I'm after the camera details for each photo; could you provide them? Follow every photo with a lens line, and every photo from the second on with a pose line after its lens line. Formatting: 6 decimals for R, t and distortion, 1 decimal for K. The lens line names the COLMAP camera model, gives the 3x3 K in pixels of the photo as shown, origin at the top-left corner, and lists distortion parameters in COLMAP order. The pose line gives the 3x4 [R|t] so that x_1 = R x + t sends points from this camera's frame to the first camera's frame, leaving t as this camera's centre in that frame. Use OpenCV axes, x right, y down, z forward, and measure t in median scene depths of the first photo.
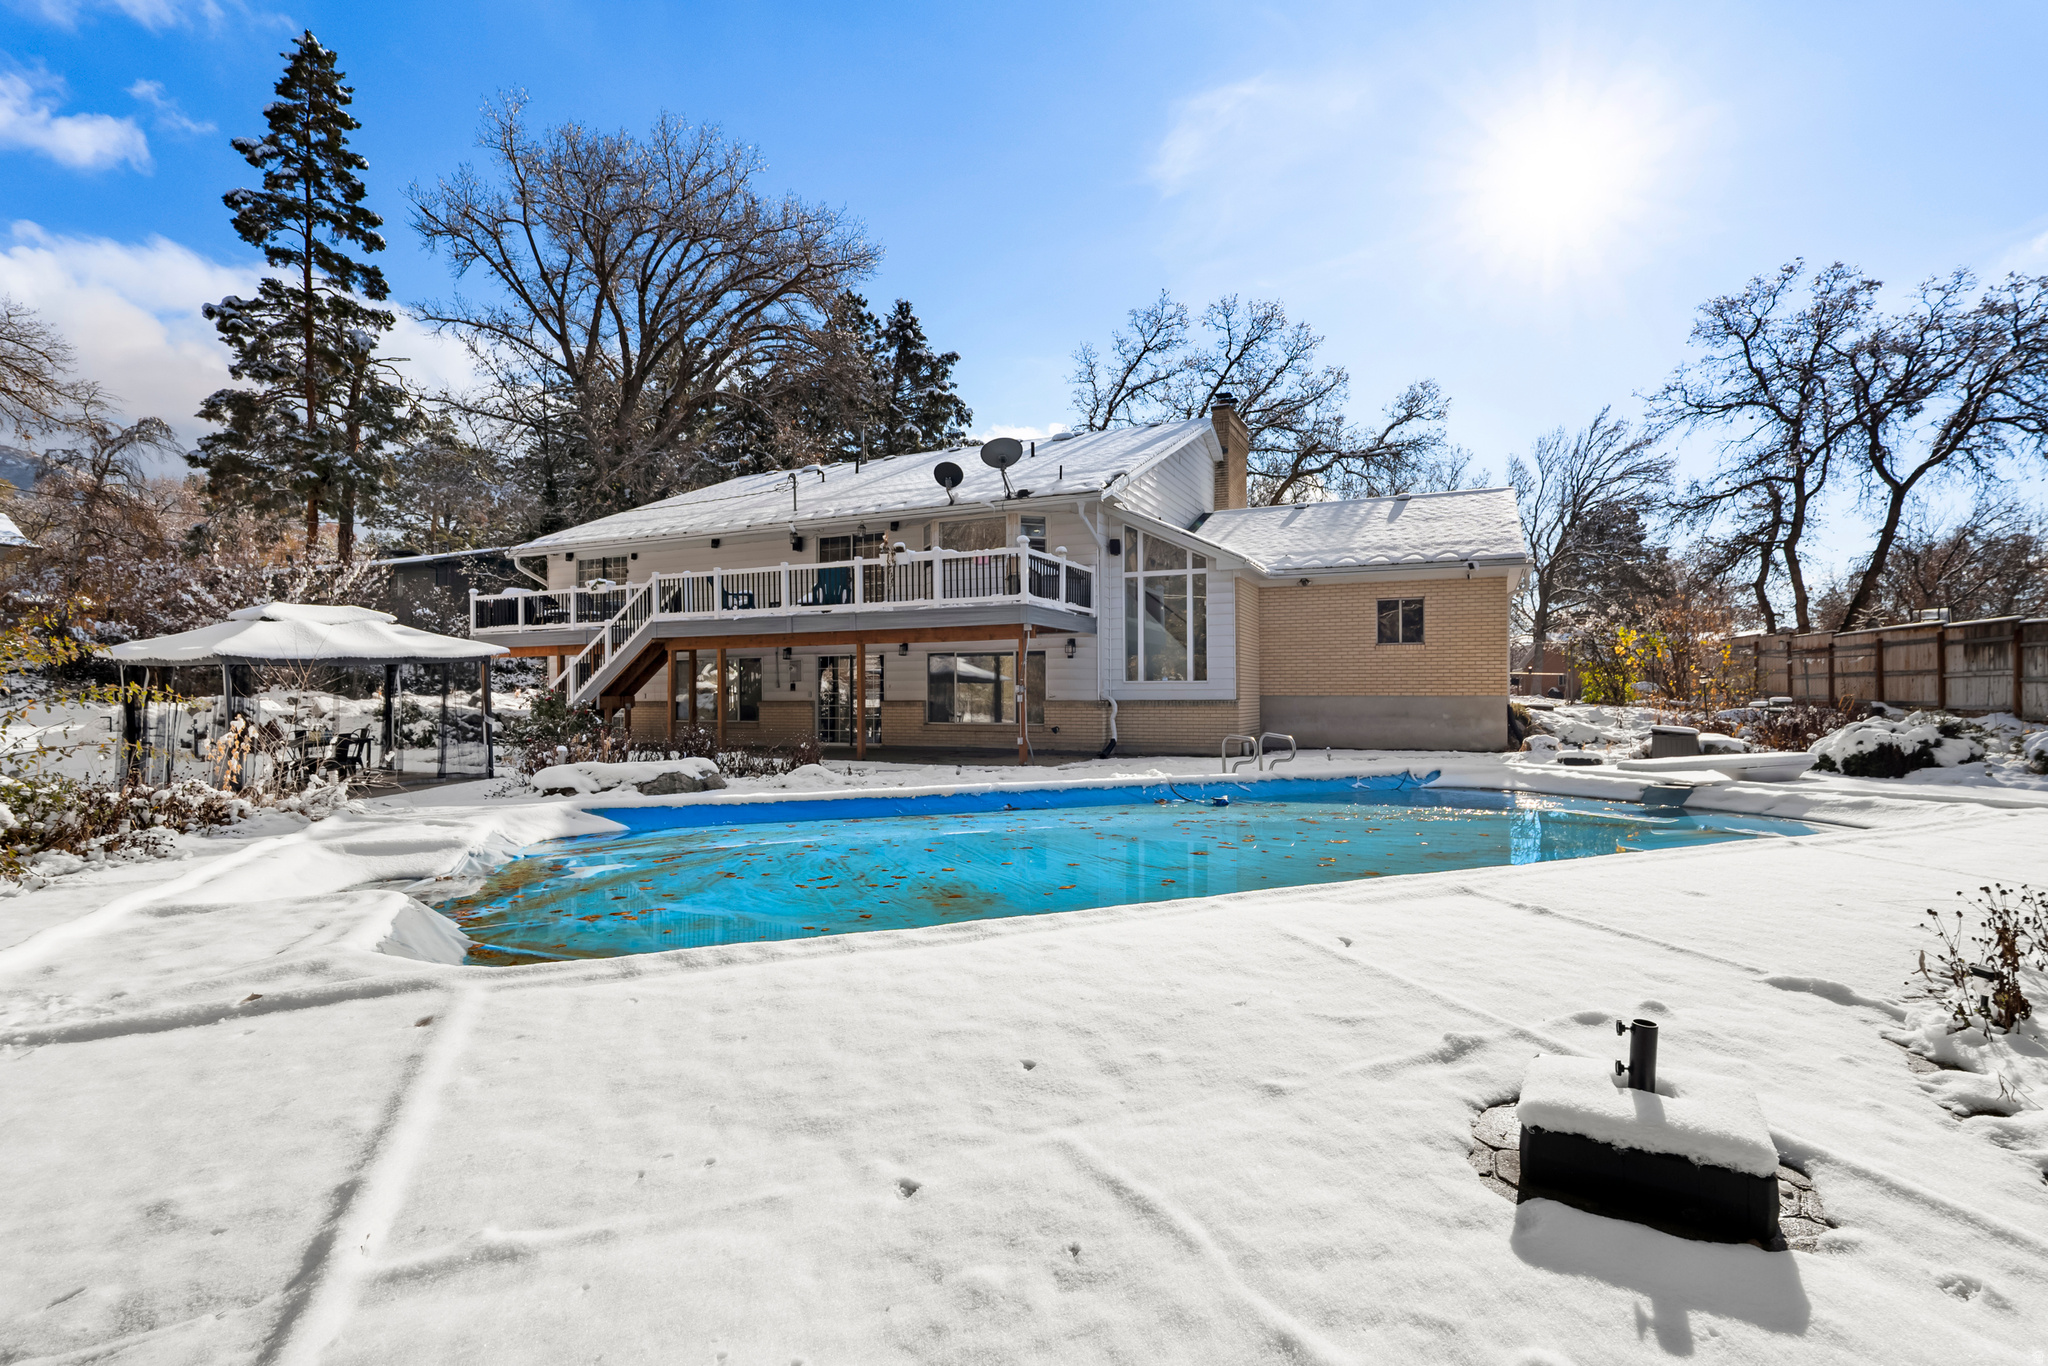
lens RADIAL K [[979.3, 0, 1026.5], [0, 979.3, 693.9], [0, 0, 1]] dist [-0.017810, -0.000084]
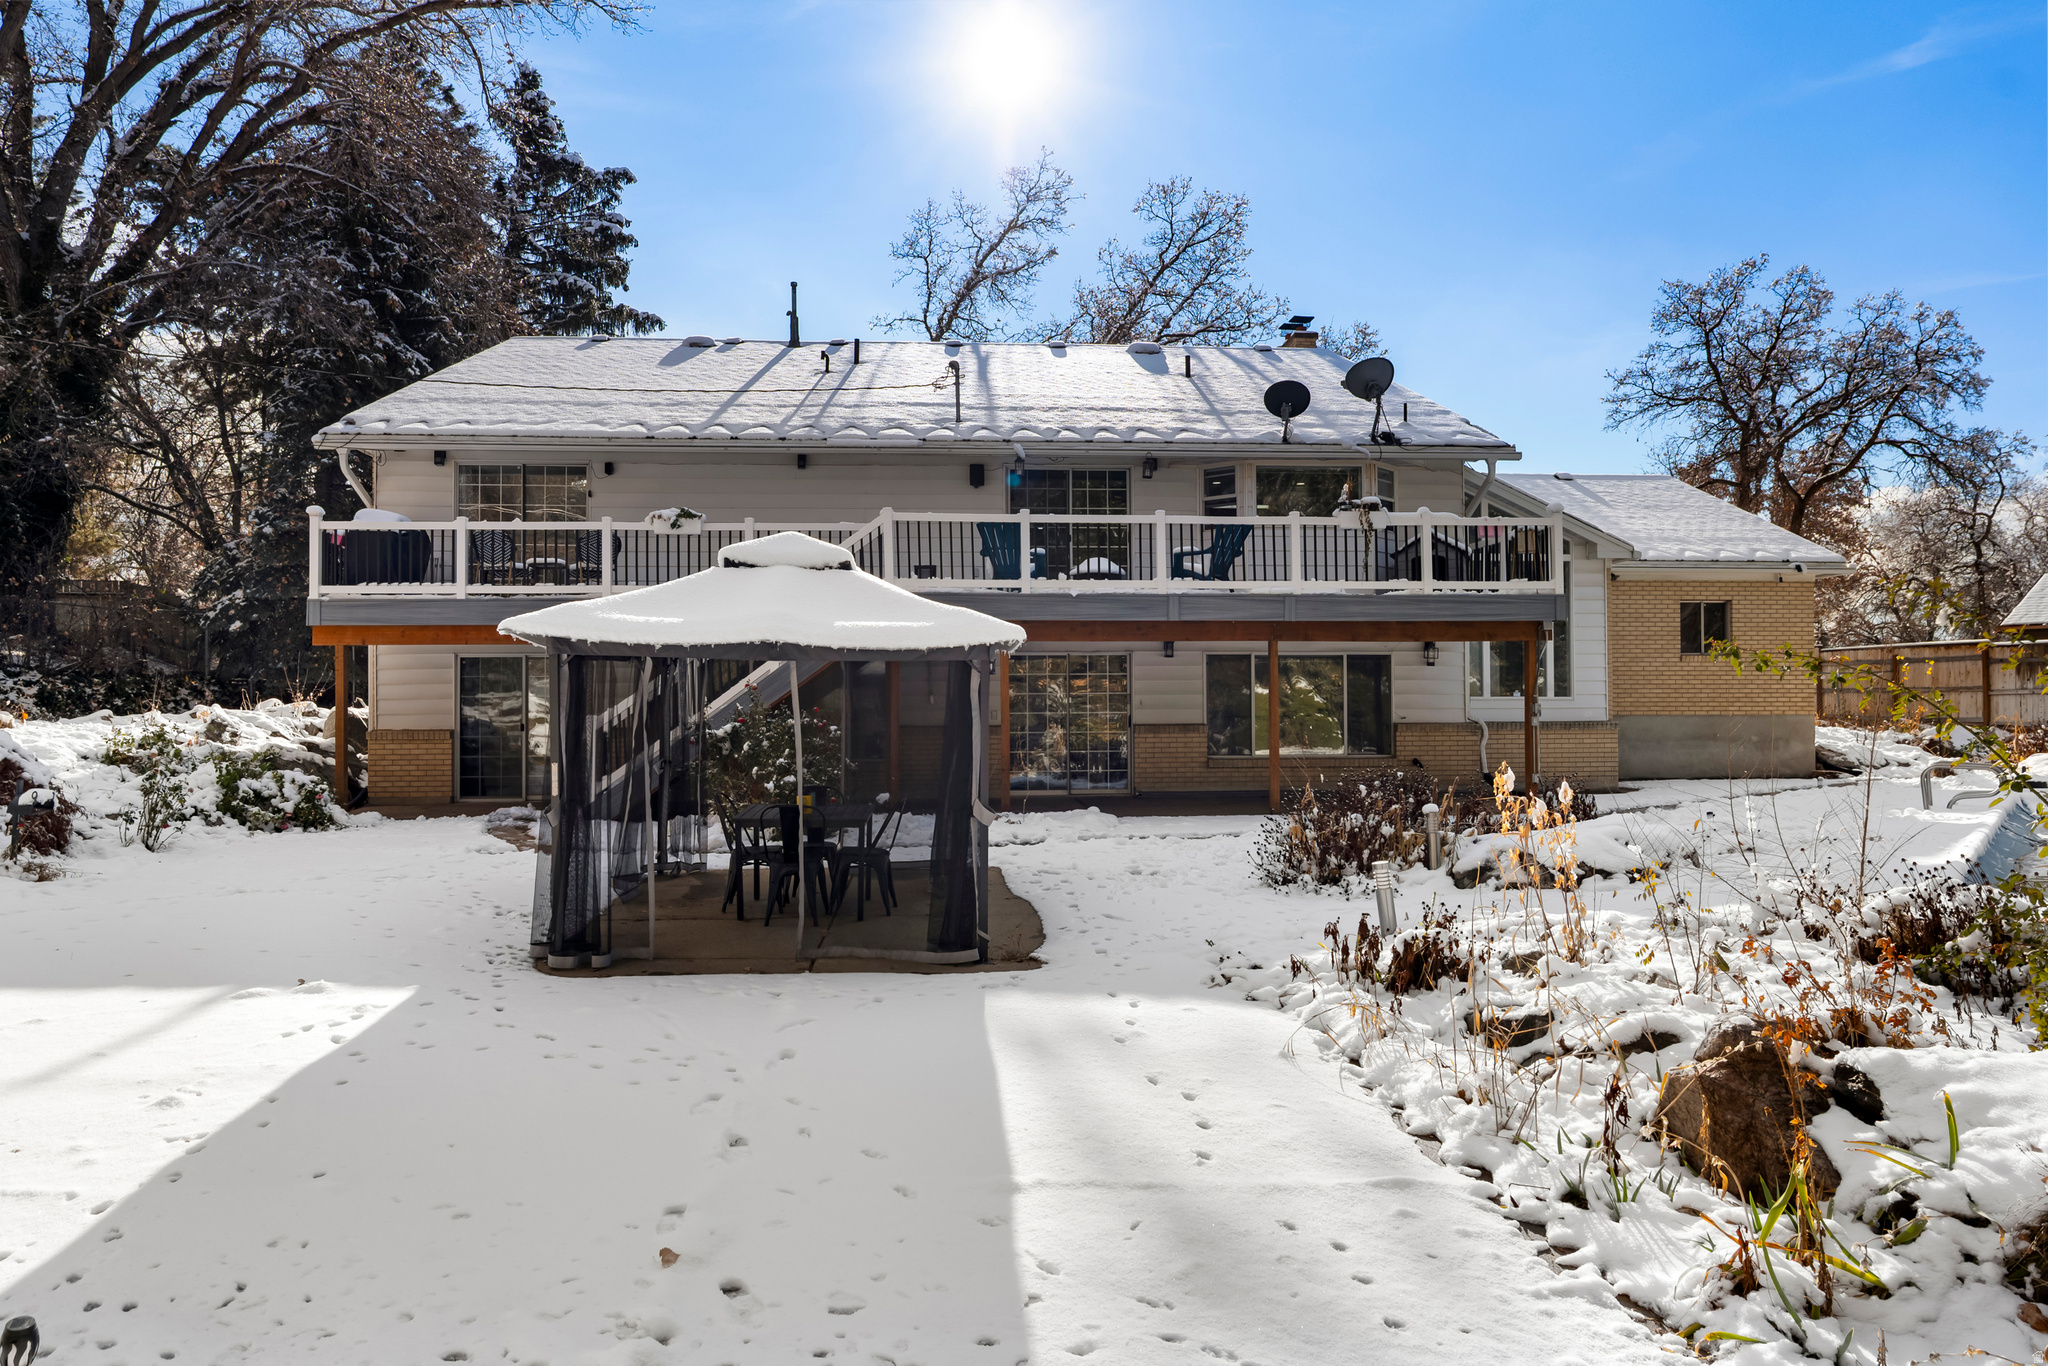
lens RADIAL K [[1407.0, 0, 1022.2], [0, 1407.0, 681.8], [0, 0, 1]] dist [-0.004916, -0.000375]
pose [[0.866703, 0.008074, 0.498760, -0.692372], [0.001113, 0.999835, -0.018119, -0.004998], [-0.498824, 0.016259, 0.866551, 0.217846]]
